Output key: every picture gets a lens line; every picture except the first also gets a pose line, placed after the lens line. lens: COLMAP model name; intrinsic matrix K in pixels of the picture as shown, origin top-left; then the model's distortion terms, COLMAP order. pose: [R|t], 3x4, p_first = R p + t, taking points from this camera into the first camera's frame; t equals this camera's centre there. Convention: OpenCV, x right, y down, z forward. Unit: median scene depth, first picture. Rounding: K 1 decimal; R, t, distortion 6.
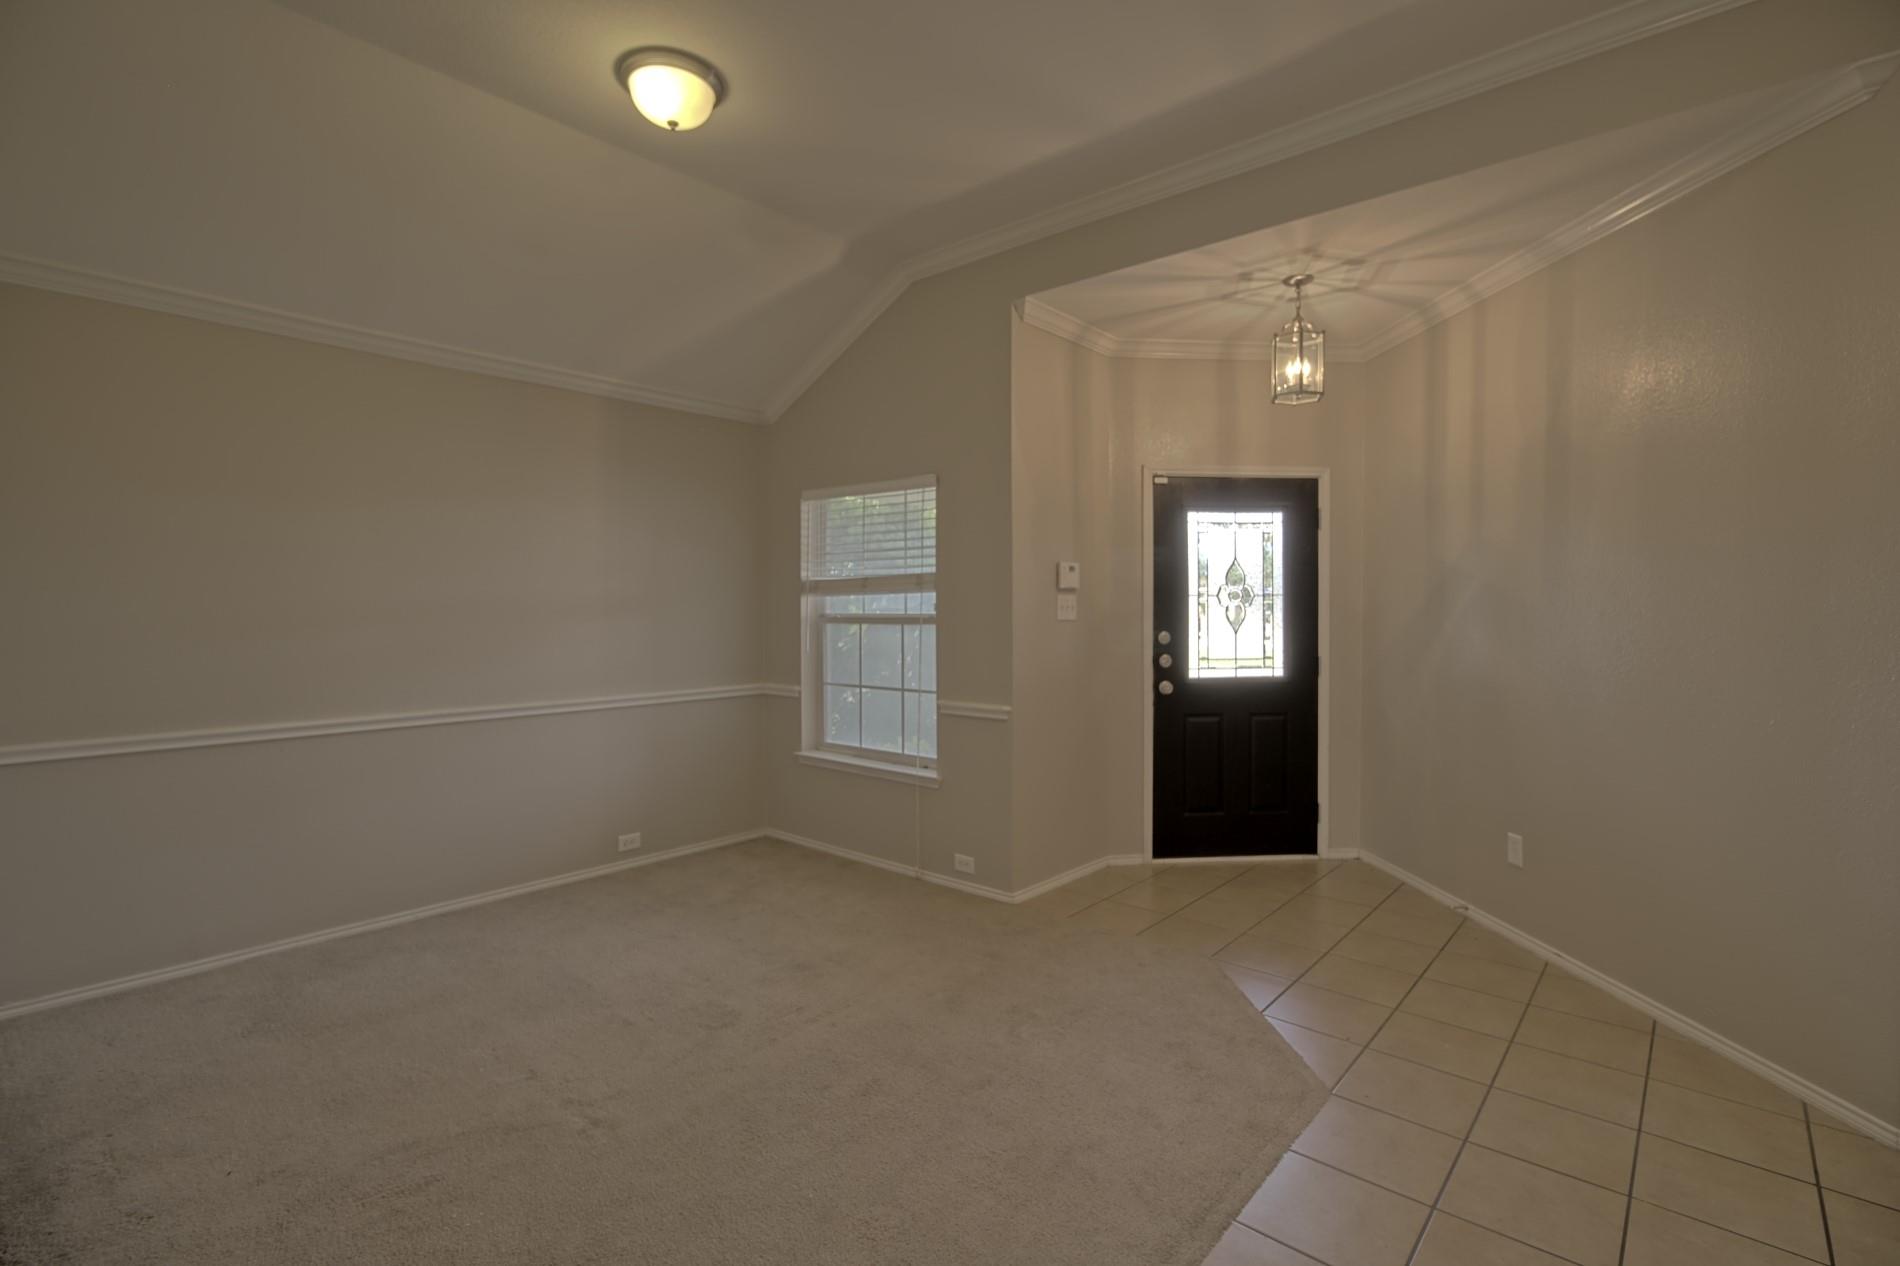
lens RADIAL K [[882.8, 0, 963.6], [0, 882.8, 614.6], [0, 0, 1]] dist [0.001392, 0.000485]
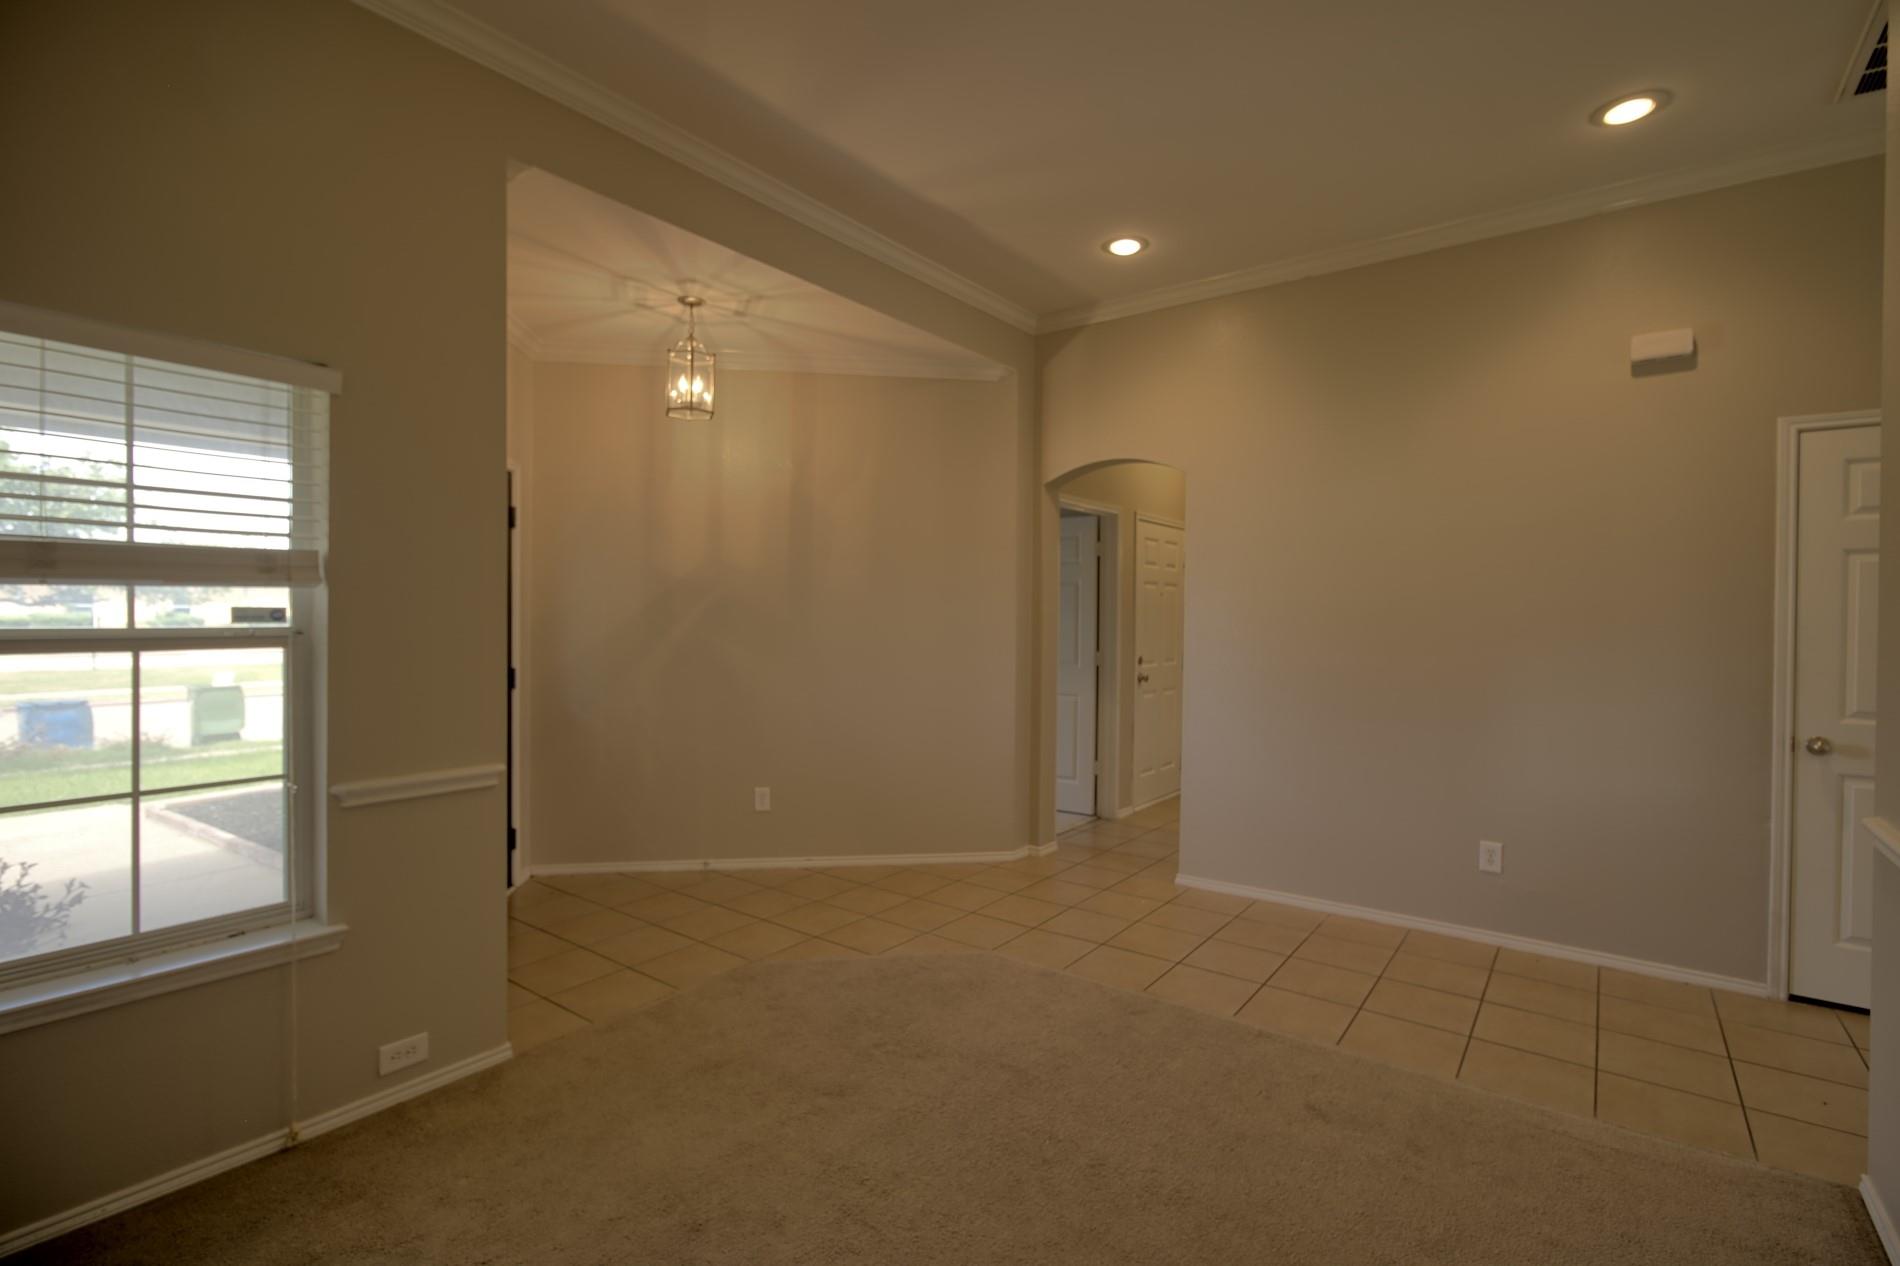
lens RADIAL K [[882.8, 0, 963.6], [0, 882.8, 614.6], [0, 0, 1]] dist [0.001392, 0.000485]
pose [[-0.060711, 0.000441, 0.998155, -0.670503], [0.002056, 0.999998, -0.000317, -0.008808], [-0.998153, 0.002033, -0.060712, 0.734480]]
